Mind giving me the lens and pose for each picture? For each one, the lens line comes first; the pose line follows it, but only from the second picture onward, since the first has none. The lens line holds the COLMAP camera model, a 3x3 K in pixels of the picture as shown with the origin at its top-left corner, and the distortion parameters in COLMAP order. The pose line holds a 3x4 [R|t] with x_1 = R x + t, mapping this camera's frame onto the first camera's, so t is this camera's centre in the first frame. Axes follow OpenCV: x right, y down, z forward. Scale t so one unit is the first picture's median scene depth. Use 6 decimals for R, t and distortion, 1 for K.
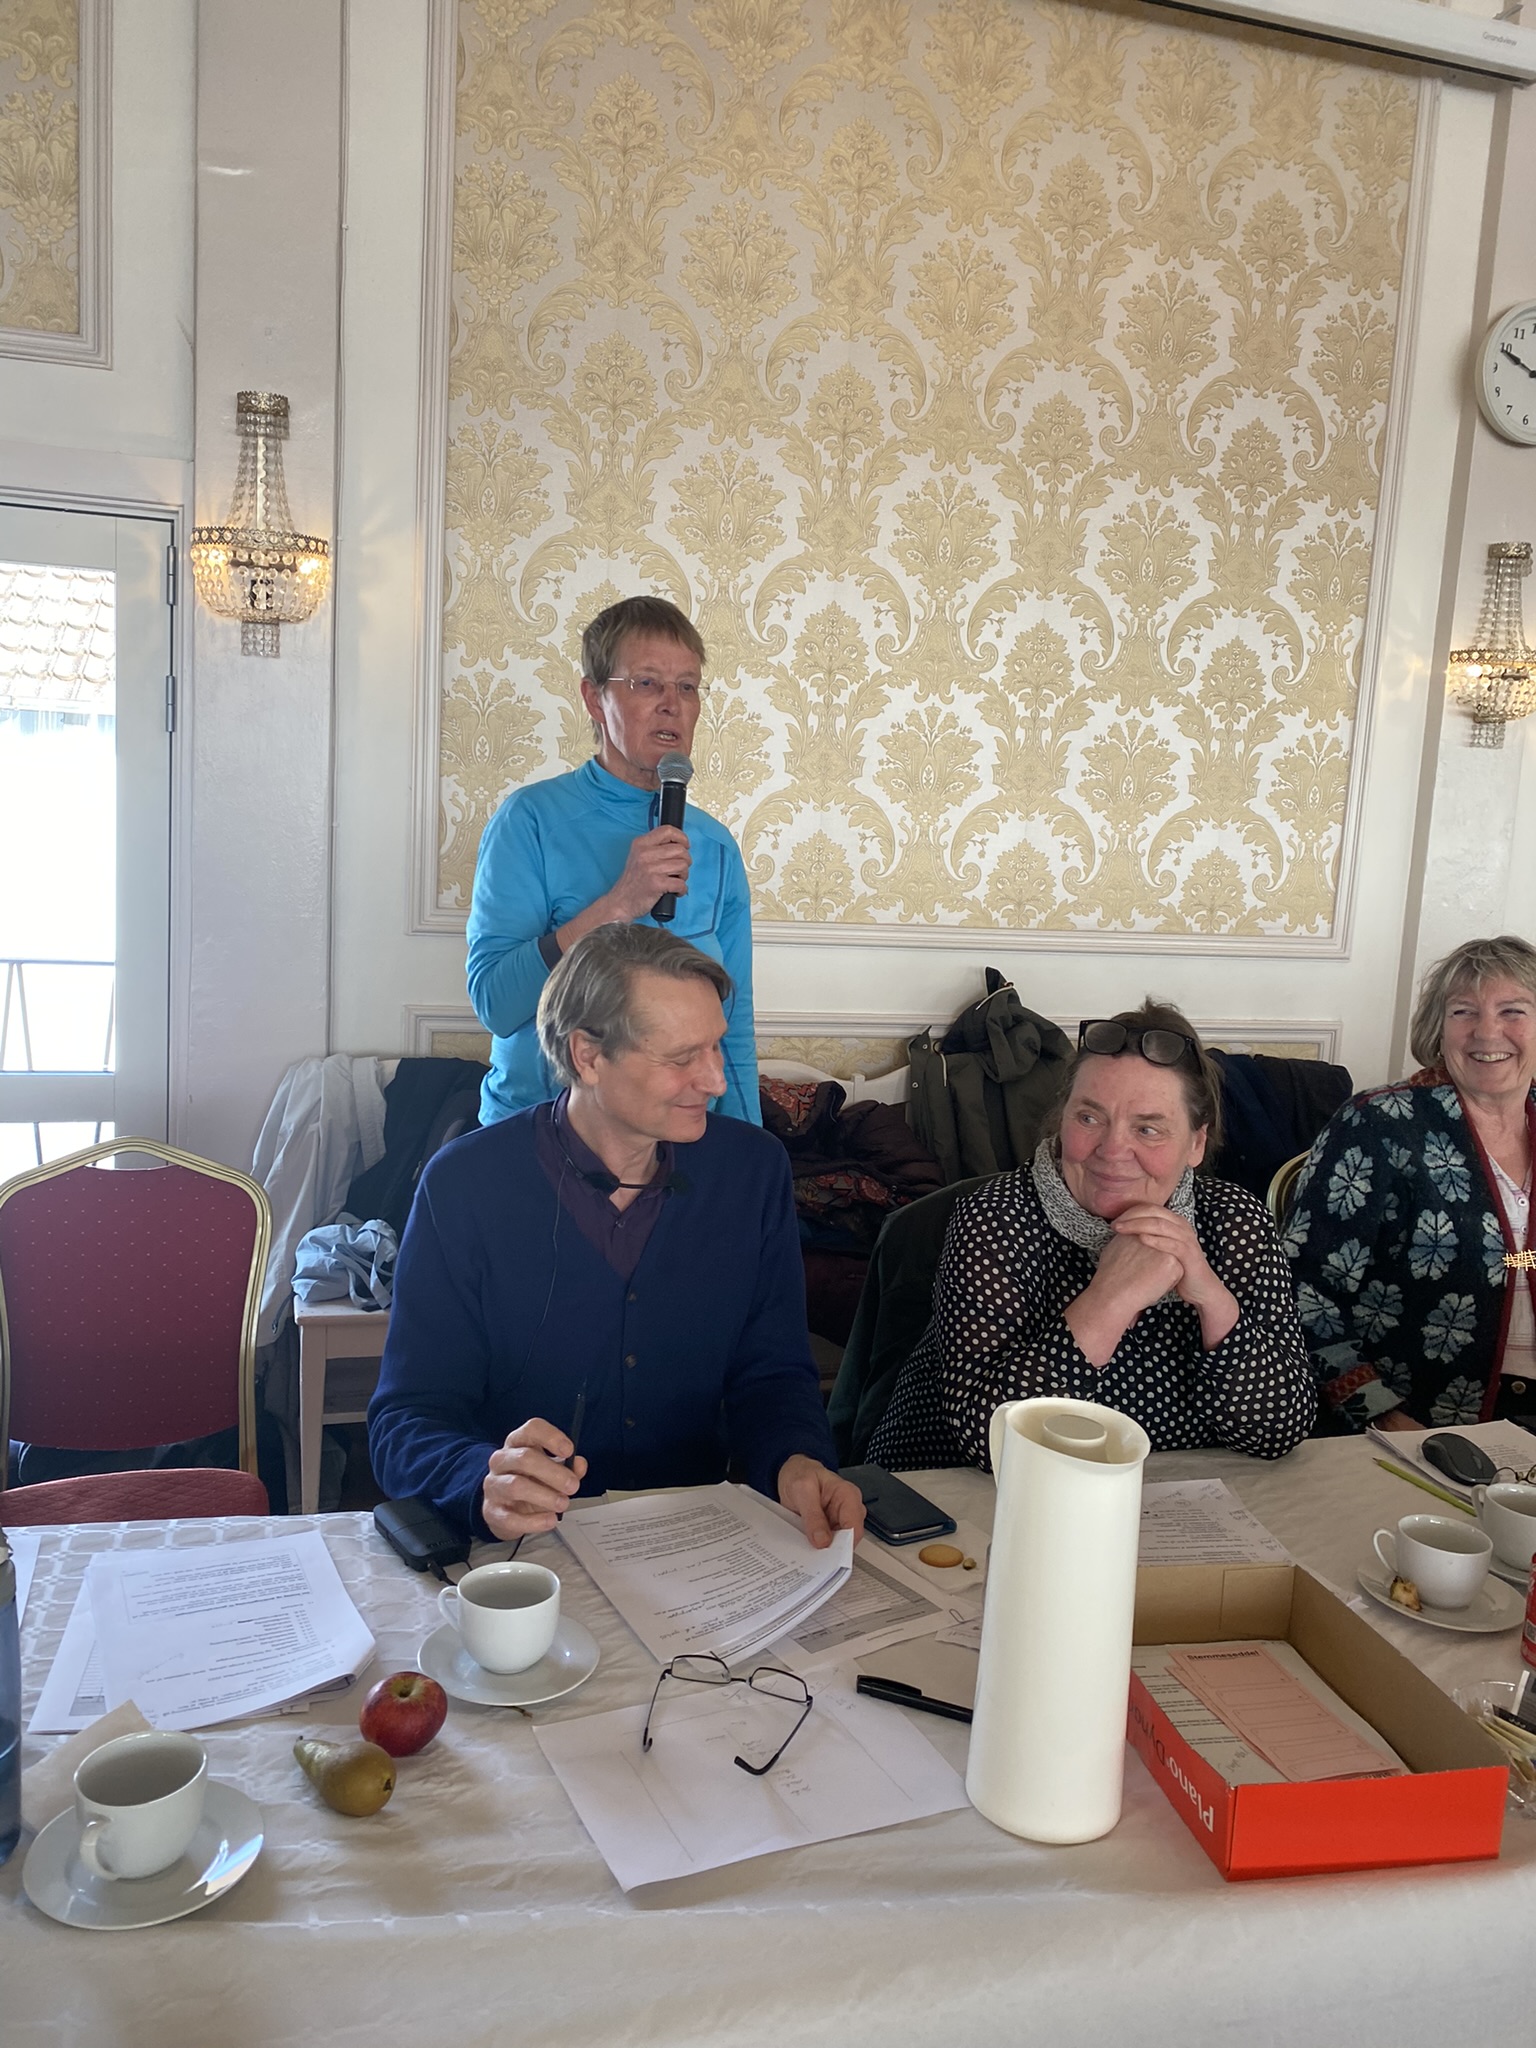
lens RADIAL K [[1940.7, 0, 768.7], [0, 1940.7, 1124.5], [0, 0, 1]] dist [0.029491, 0.000000]
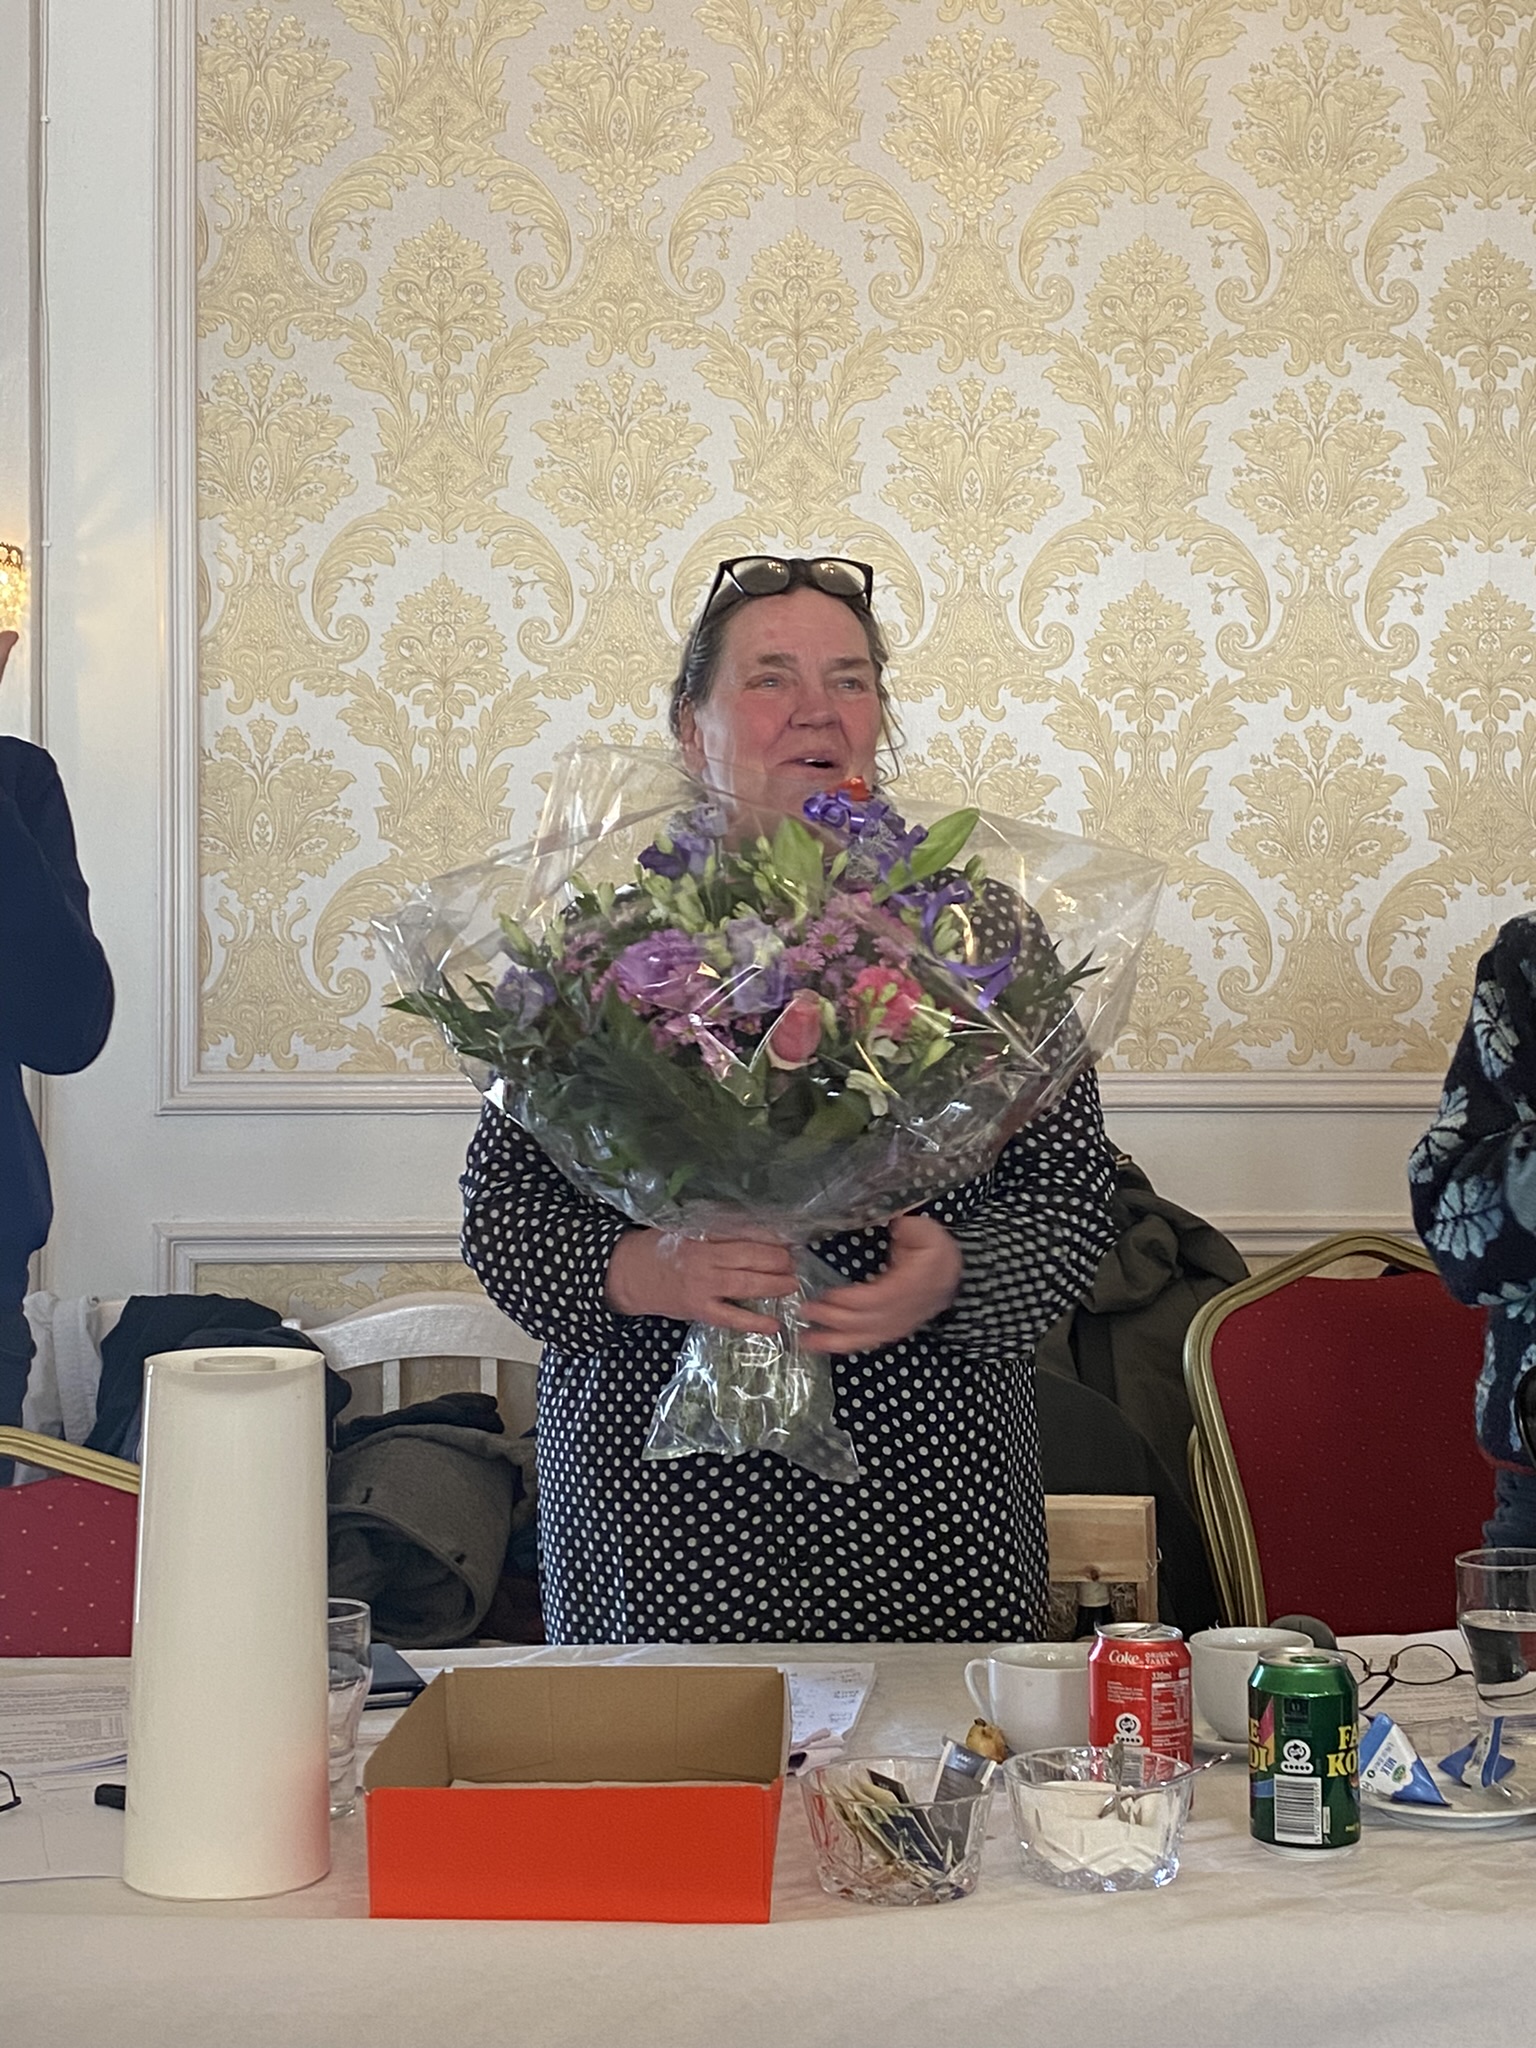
lens RADIAL K [[2882.1, 0, 774.0], [0, 2882.1, 876.1], [0, 0, 1]] dist [0.119121, 0.000000]
pose [[0.968270, -0.051970, -0.244443, 0.242728], [0.008754, 0.984591, -0.174655, -0.003005], [0.249753, 0.166974, 0.953805, 0.090714]]
